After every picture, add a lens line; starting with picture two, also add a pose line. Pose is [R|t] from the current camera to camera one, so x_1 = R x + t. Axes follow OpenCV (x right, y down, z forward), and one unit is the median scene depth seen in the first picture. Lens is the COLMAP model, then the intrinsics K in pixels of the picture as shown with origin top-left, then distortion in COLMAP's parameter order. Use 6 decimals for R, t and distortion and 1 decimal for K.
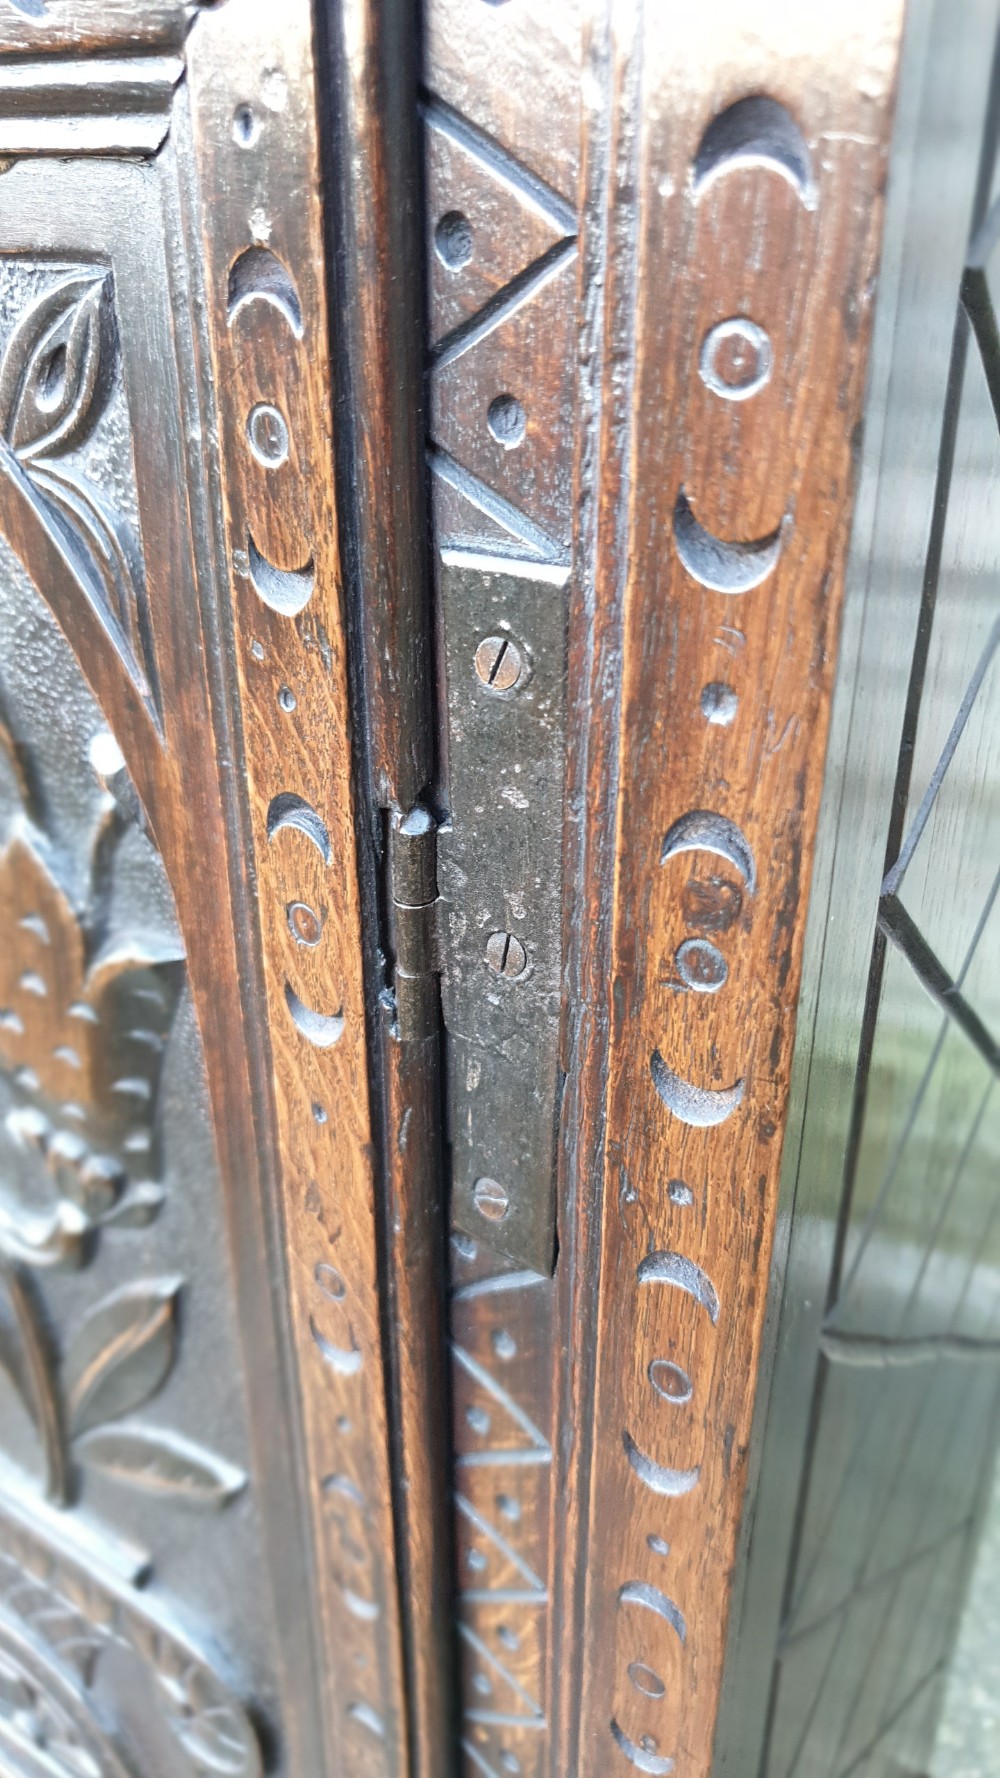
lens RADIAL K [[1510.6, 0, 507.2], [0, 1510.6, 888.0], [0, 0, 1]] dist [-0.036714, 0.000664]
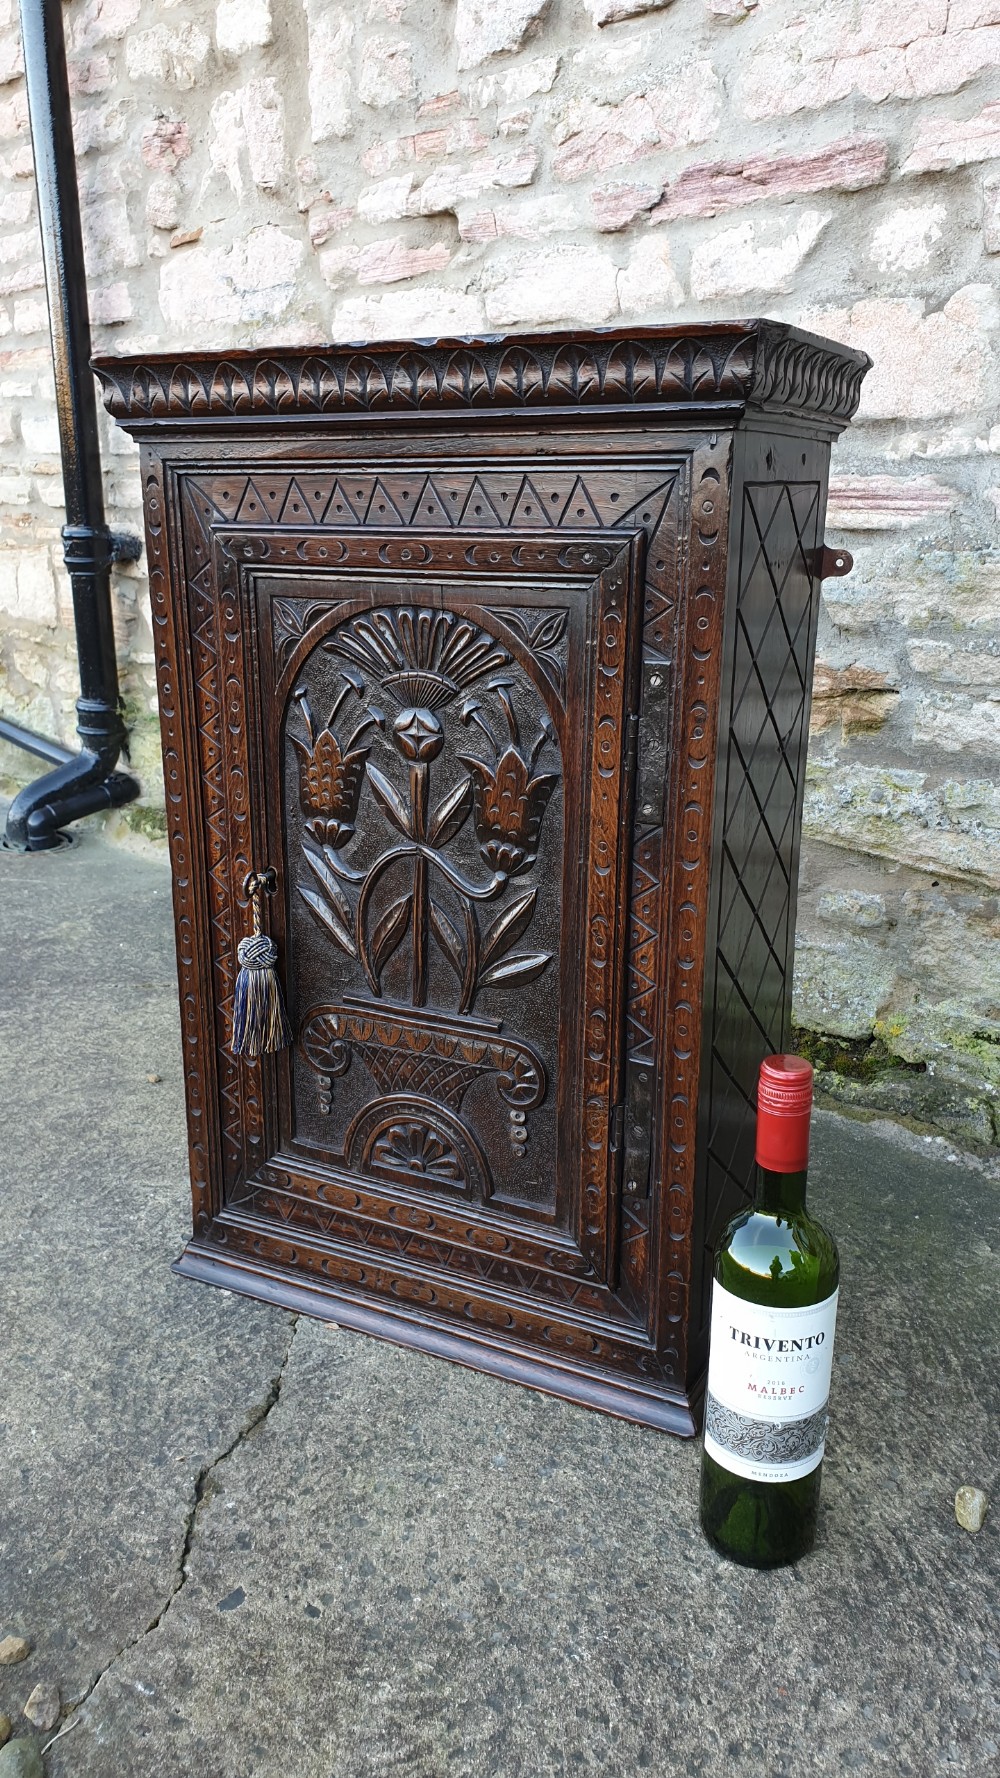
lens RADIAL K [[1394.8, 0, 507.5], [0, 1394.8, 913.6], [0, 0, 1]] dist [-0.018202, 0.043766]
pose [[0.992325, -0.024895, 0.121127, -0.966606], [0.047809, 0.980593, -0.190134, 1.326476], [-0.114043, 0.194466, 0.974257, -3.027168]]
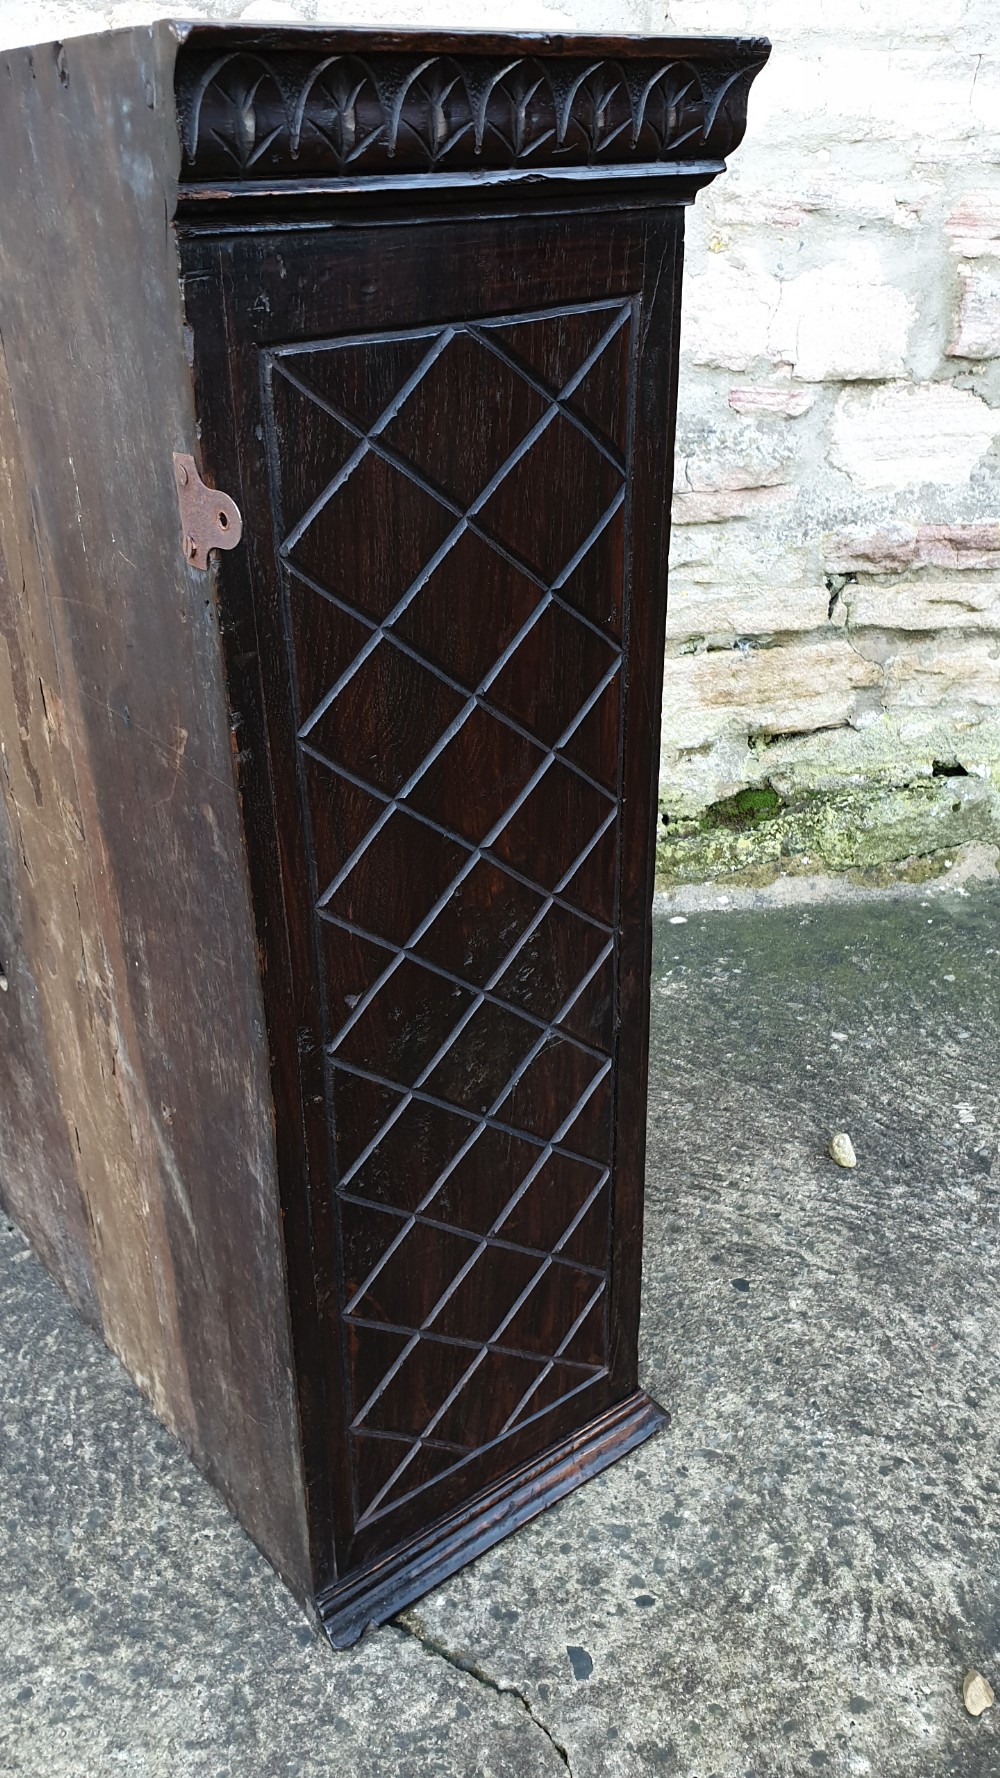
lens RADIAL K [[1394.8, 0, 536.3], [0, 1394.8, 895.1], [0, 0, 1]] dist [-0.018202, 0.043766]
pose [[0.477527, -0.382044, 0.791209, -3.393788], [0.409123, 0.893617, 0.184570, 0.082579], [-0.777551, 0.235565, 0.583029, -0.973438]]
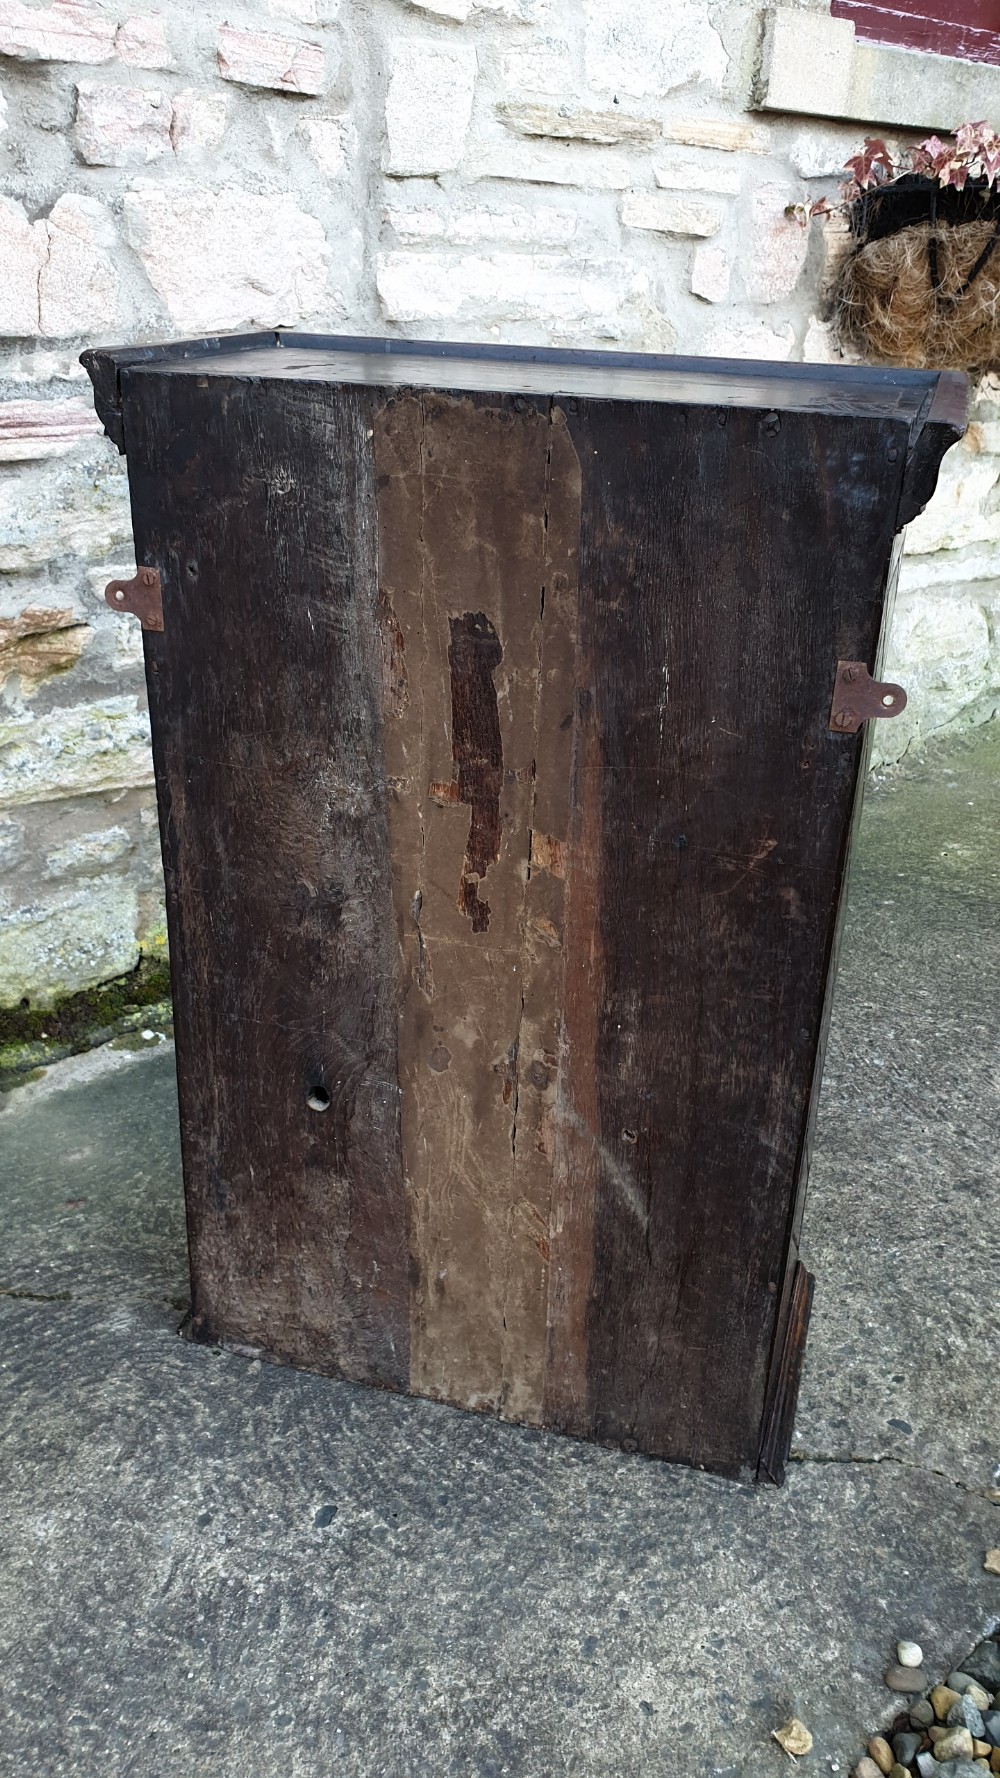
lens RADIAL K [[1394.9, 0, 518.8], [0, 1394.9, 907.8], [0, 0, 1]] dist [-0.007712, 0.036905]
pose [[-0.091238, -0.411925, 0.906639, -5.030805], [0.438474, 0.800813, 0.407969, -1.720912], [-0.894101, 0.434760, 0.107553, 1.297860]]
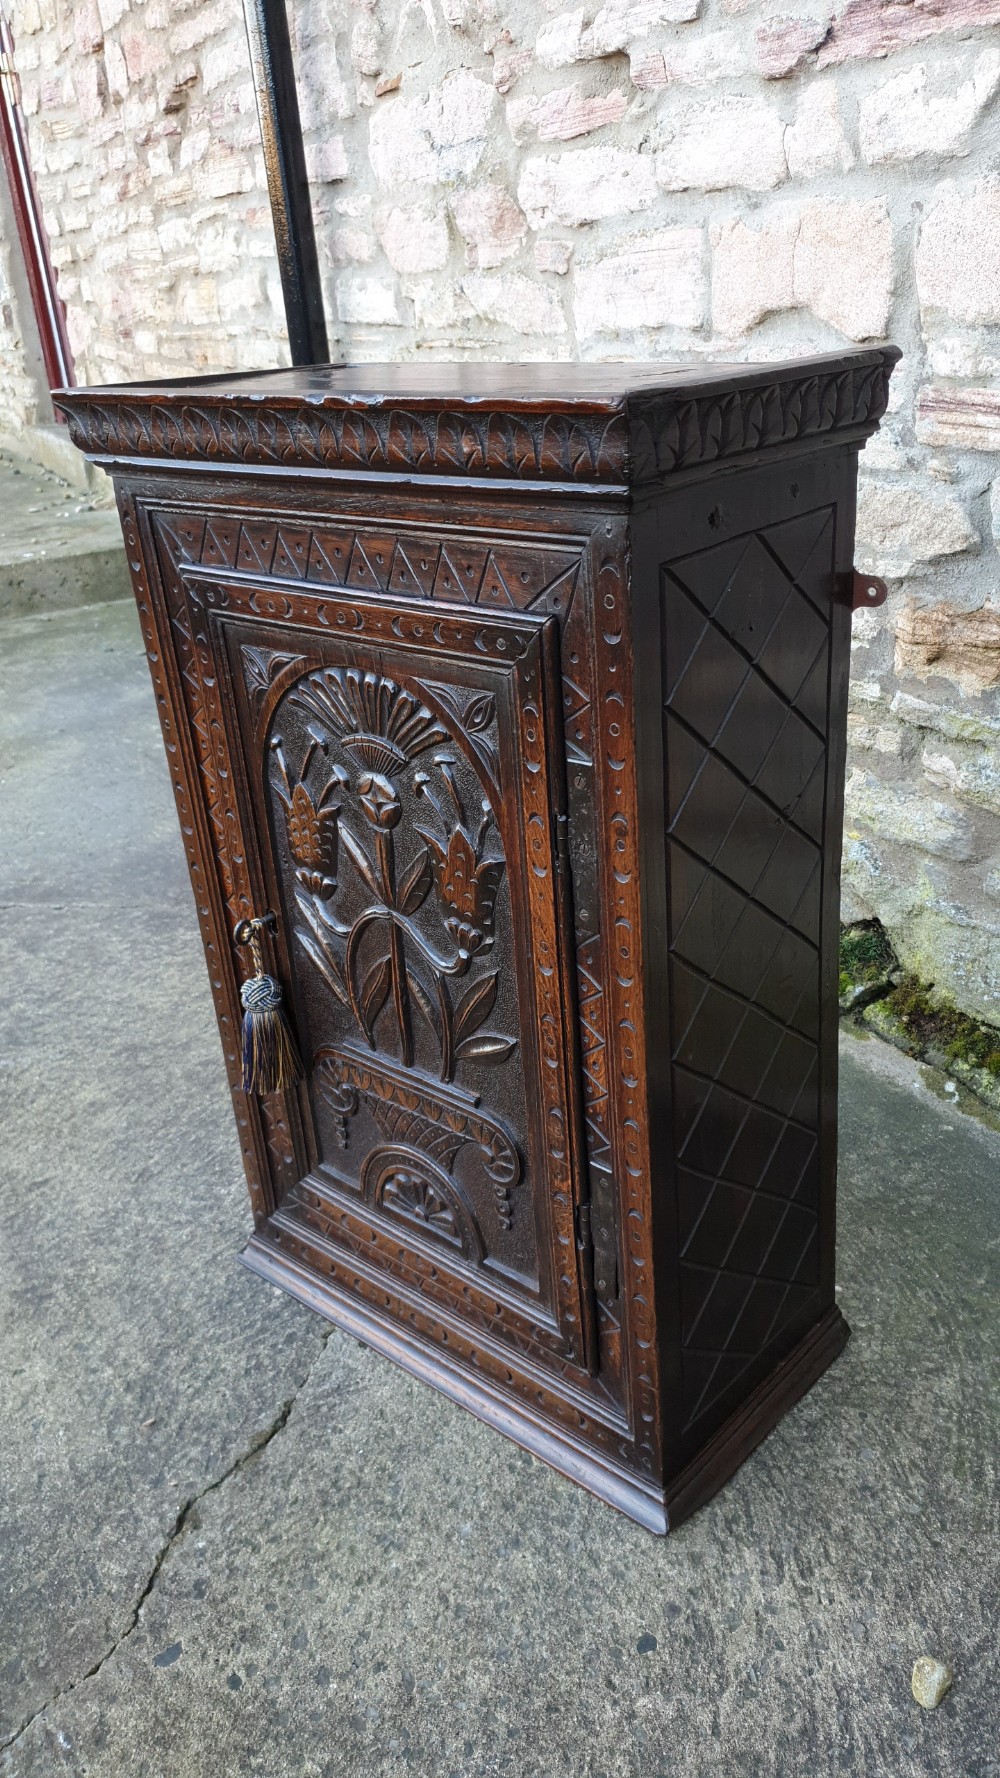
lens RADIAL K [[1394.8, 0, 532.8], [0, 1394.8, 906.5], [0, 0, 1]] dist [-0.018202, 0.043766]
pose [[0.990997, -0.000558, -0.133886, 0.364012], [-0.005354, 0.999026, -0.043798, 0.361282], [0.133780, 0.044121, 0.990028, -2.777604]]
